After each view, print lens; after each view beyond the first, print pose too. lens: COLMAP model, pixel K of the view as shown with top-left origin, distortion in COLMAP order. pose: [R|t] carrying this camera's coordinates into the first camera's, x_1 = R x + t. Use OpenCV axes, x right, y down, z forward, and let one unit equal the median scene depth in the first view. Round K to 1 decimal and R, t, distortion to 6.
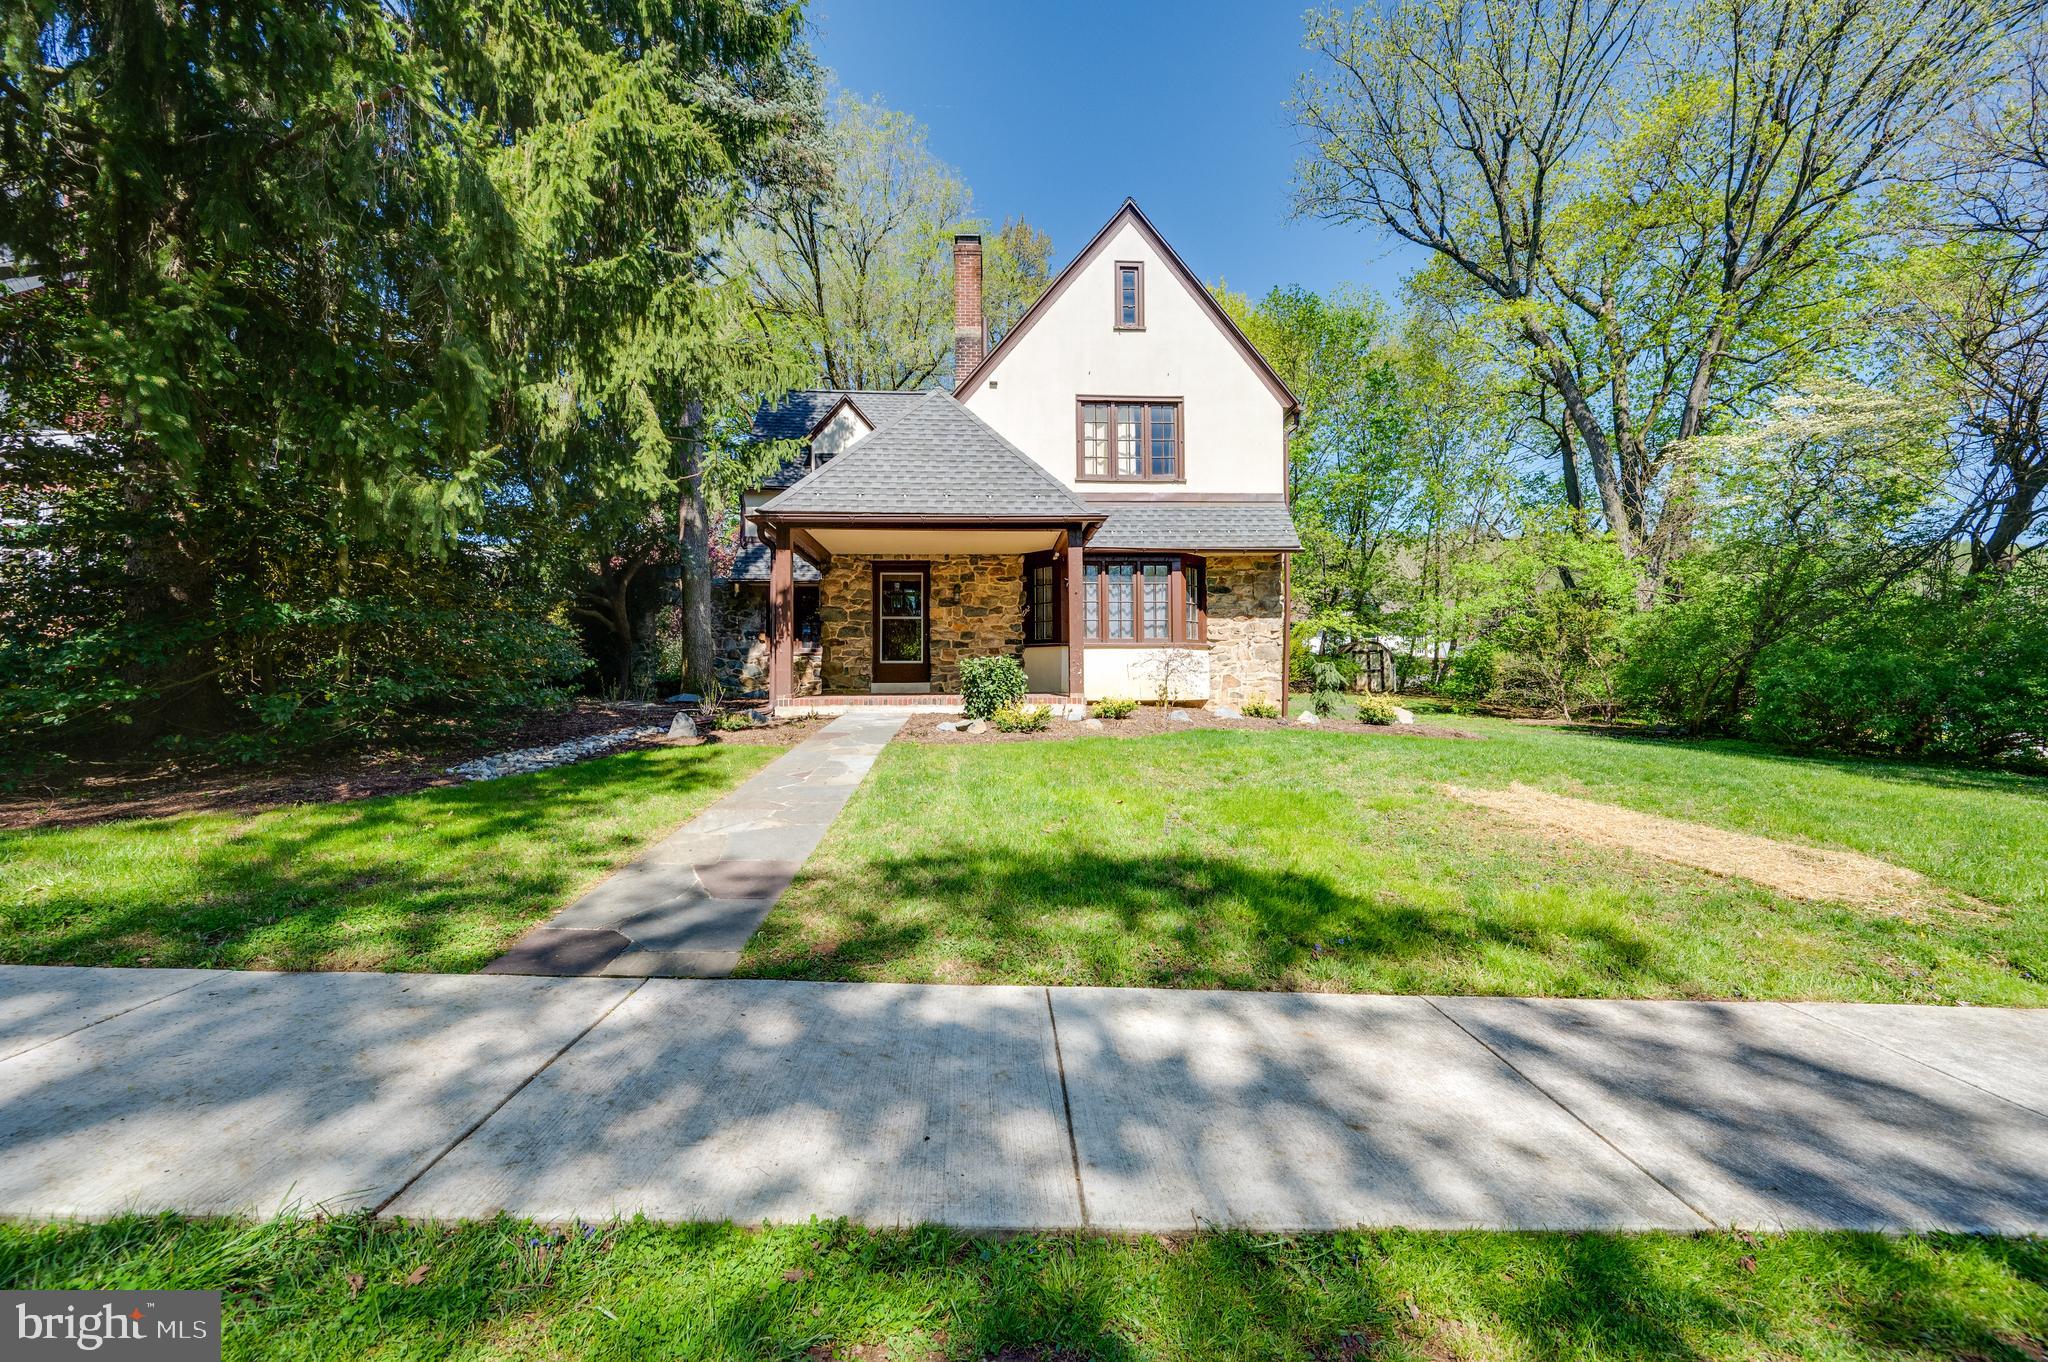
lens RADIAL K [[803.9, 0, 1033.4], [0, 803.9, 677.0], [0, 0, 1]] dist [-0.000257, -0.000110]
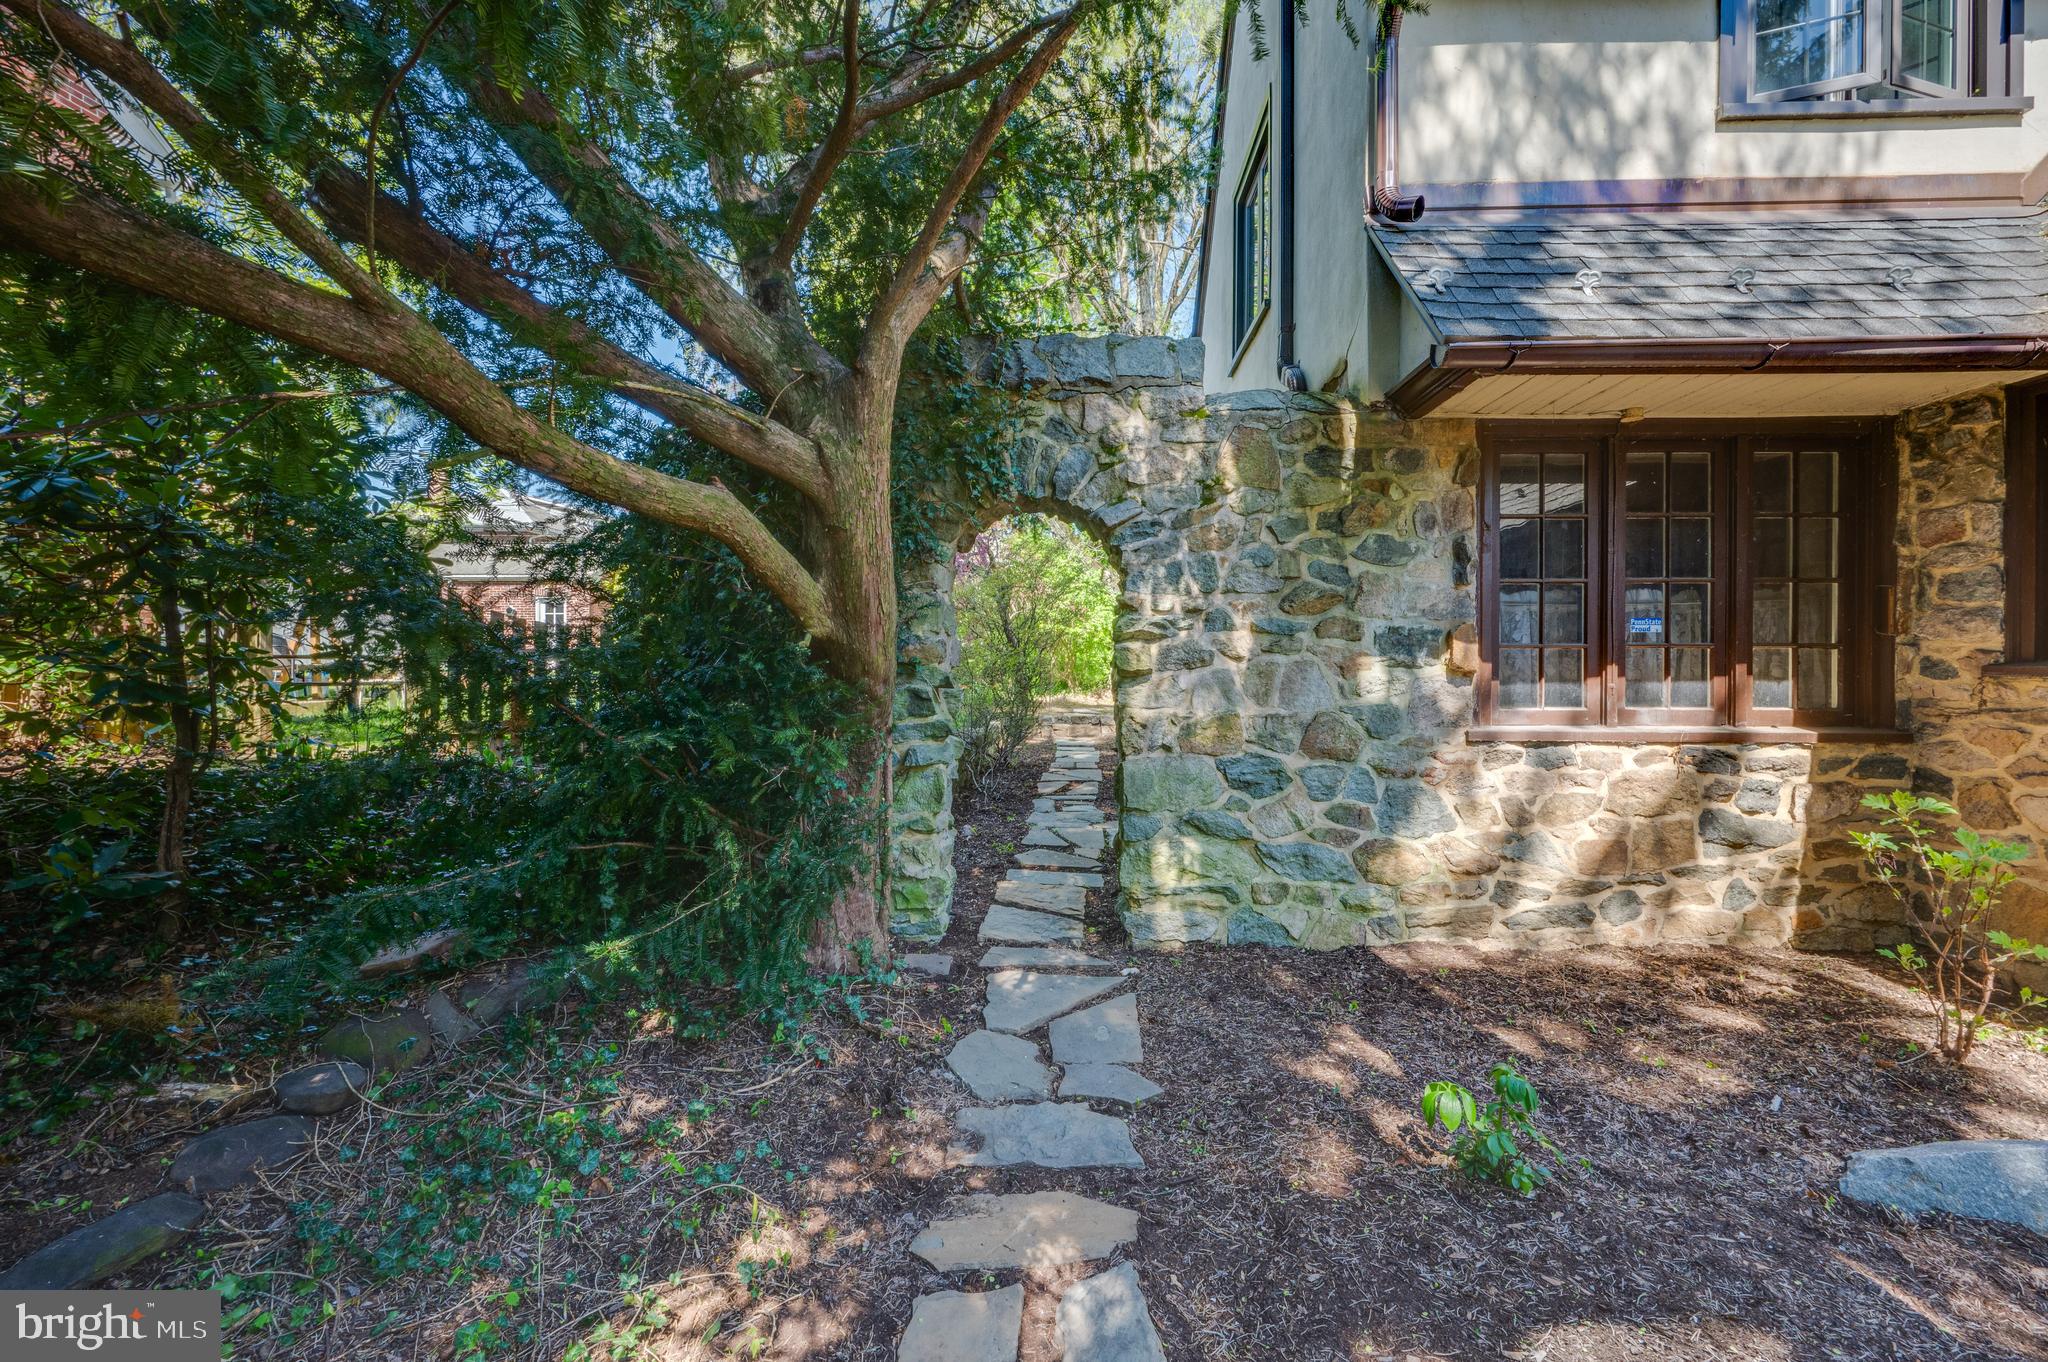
lens RADIAL K [[803.9, 0, 1033.4], [0, 803.9, 677.0], [0, 0, 1]] dist [-0.000257, -0.000110]
pose [[0.995384, 0.007110, -0.095712, -0.535621], [-0.005287, 0.999800, 0.019289, -0.058590], [0.095830, -0.018694, 0.995222, 0.959131]]
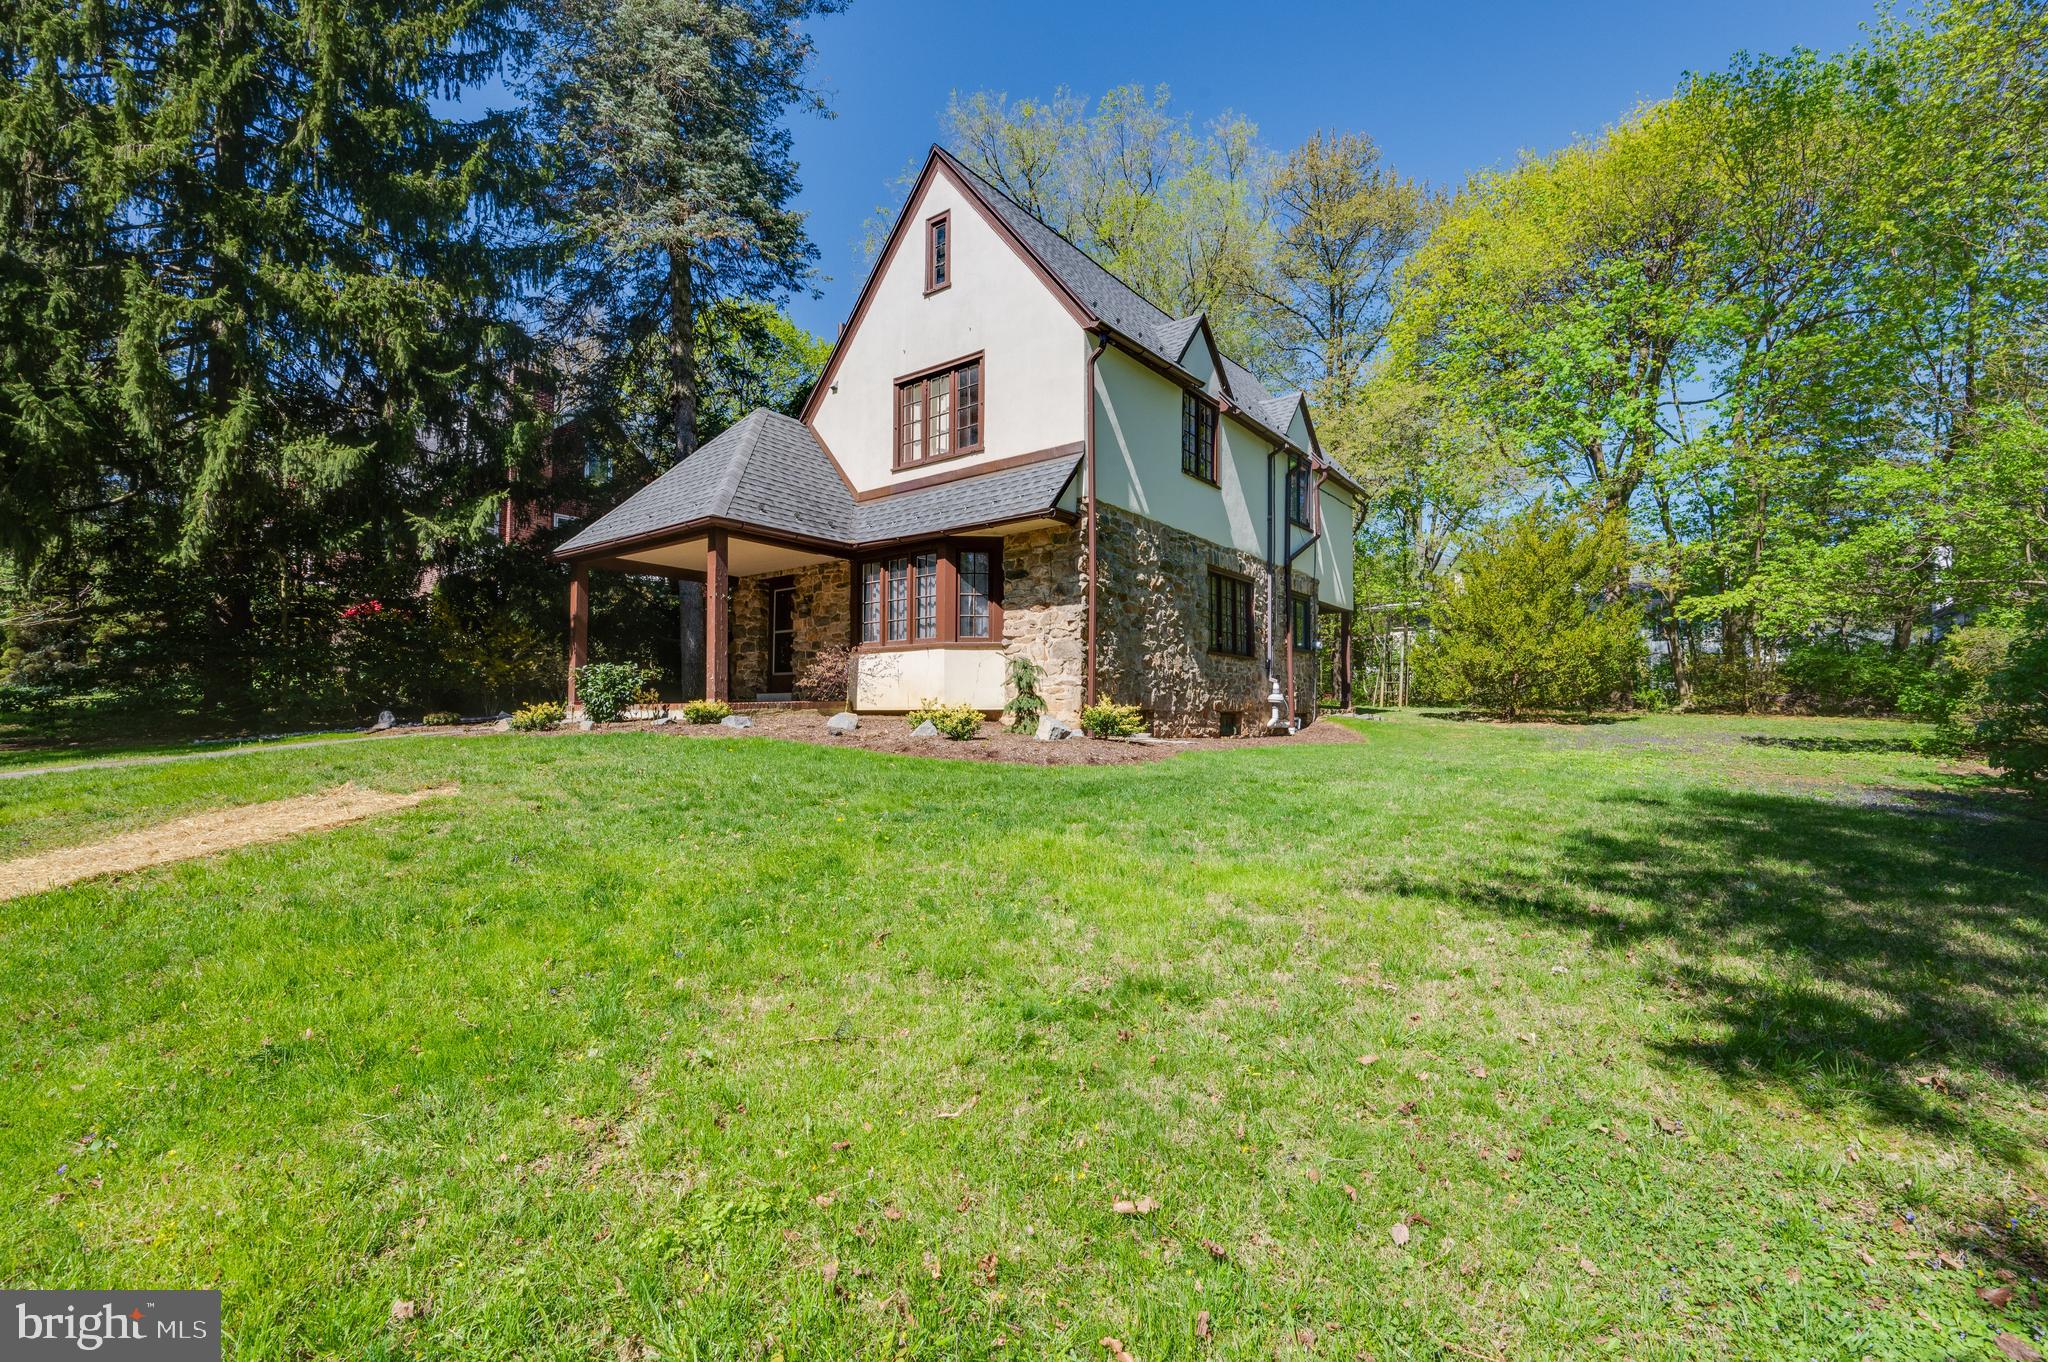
lens RADIAL K [[887.7, 0, 1024.0], [0, 887.7, 681.0], [0, 0, 1]] dist [-0.000339, -0.000224]
pose [[0.761351, -0.019892, -0.648035, 0.810995], [0.004070, 0.999656, -0.025904, 0.021759], [0.648327, 0.017085, 0.761170, 0.324883]]
